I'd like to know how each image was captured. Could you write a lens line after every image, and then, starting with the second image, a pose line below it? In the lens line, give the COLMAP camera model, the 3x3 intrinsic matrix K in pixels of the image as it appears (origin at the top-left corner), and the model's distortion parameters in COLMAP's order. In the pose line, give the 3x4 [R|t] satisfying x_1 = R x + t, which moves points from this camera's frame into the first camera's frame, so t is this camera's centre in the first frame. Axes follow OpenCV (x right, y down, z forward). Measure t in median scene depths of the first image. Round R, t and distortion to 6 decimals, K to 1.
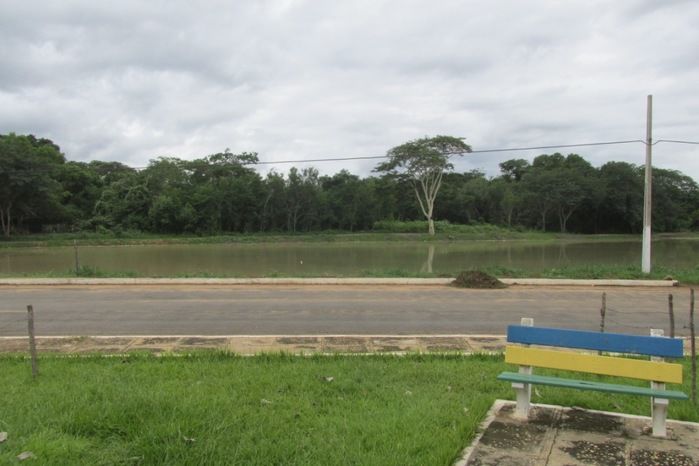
lens RADIAL K [[575.6, 0, 351.3], [0, 575.6, 236.0], [0, 0, 1]] dist [-0.039354, 0.016194]
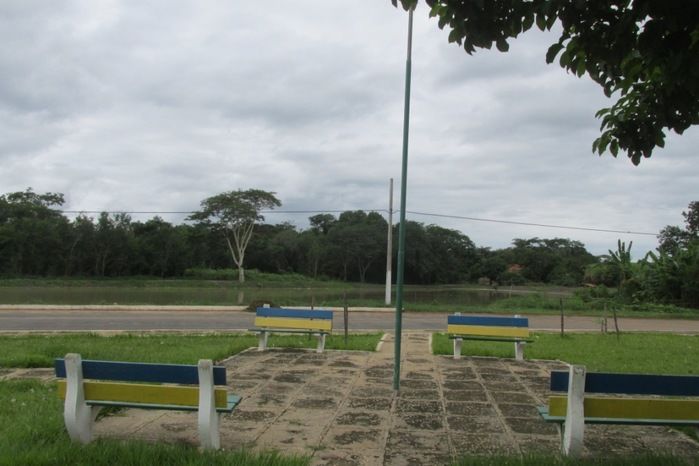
lens RADIAL K [[576.8, 0, 350.5], [0, 576.8, 226.5], [0, 0, 1]] dist [-0.043220, 0.019783]
pose [[0.949180, 0.044576, 0.311562, -0.003680], [-0.012132, 0.994366, -0.105306, 0.004946], [-0.314500, 0.096174, 0.944373, -0.064681]]
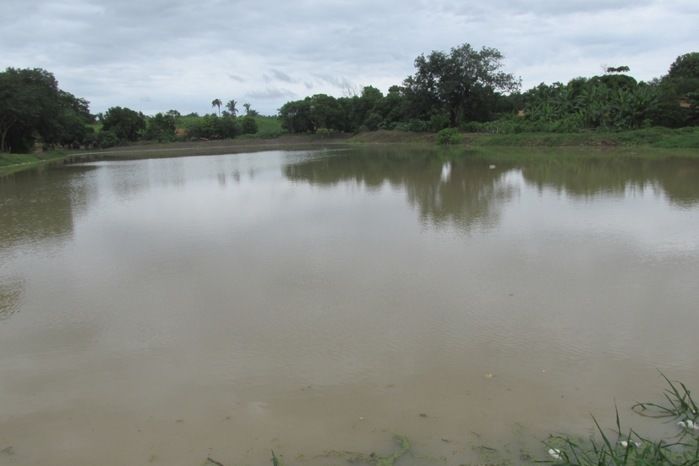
lens RADIAL K [[576.8, 0, 353.1], [0, 576.8, 238.3], [0, 0, 1]] dist [-0.043220, 0.019783]
pose [[0.258338, -0.198726, 0.945394, -0.340723], [0.074212, 0.979804, 0.185680, -0.003269], [-0.963200, 0.022191, 0.267868, 0.403844]]
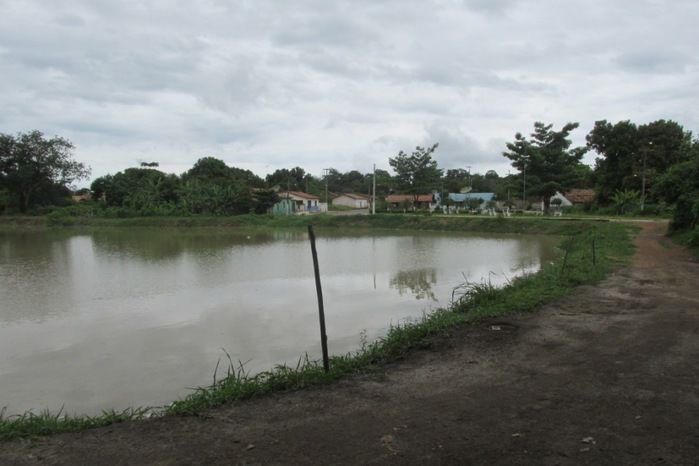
lens RADIAL K [[580.4, 0, 352.5], [0, 580.4, 227.5], [0, 0, 1]] dist [-0.024659, 0.000023]
pose [[-0.585428, -0.040661, 0.809704, -0.464466], [0.026284, 0.997265, 0.069083, -0.017865], [-0.810298, 0.061725, -0.582758, 0.633220]]
